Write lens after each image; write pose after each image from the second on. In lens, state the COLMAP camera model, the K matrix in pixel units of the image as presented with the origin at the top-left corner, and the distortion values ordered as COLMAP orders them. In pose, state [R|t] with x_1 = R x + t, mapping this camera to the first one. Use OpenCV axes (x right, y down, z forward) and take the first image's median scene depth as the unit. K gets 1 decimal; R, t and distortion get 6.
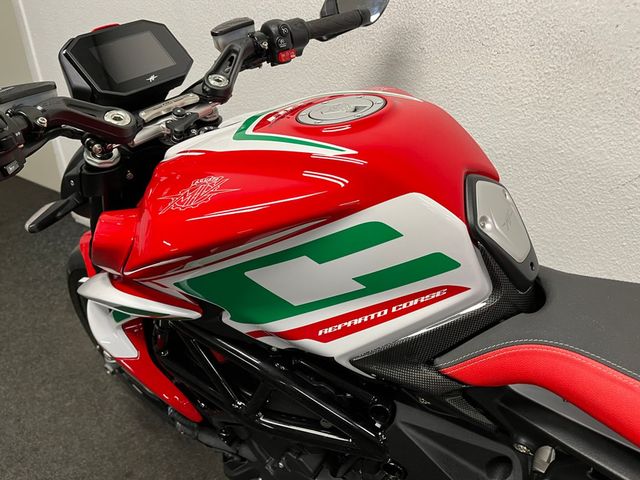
lens RADIAL K [[486.6, 0, 324.7], [0, 486.6, 231.7], [0, 0, 1]] dist [0.074642, -0.111951]
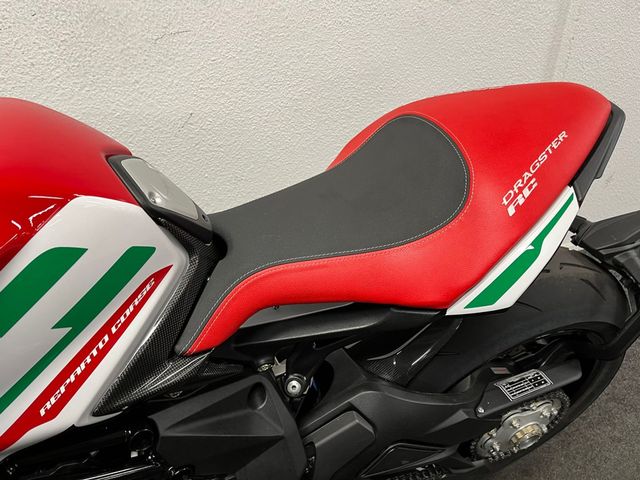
lens RADIAL K [[486.6, 0, 324.7], [0, 486.6, 231.7], [0, 0, 1]] dist [0.074642, -0.111951]
pose [[0.561545, -0.451555, 0.693372, -0.169295], [0.405260, 0.880671, 0.245323, -0.055396], [-0.721410, 0.143236, 0.677533, 0.106004]]
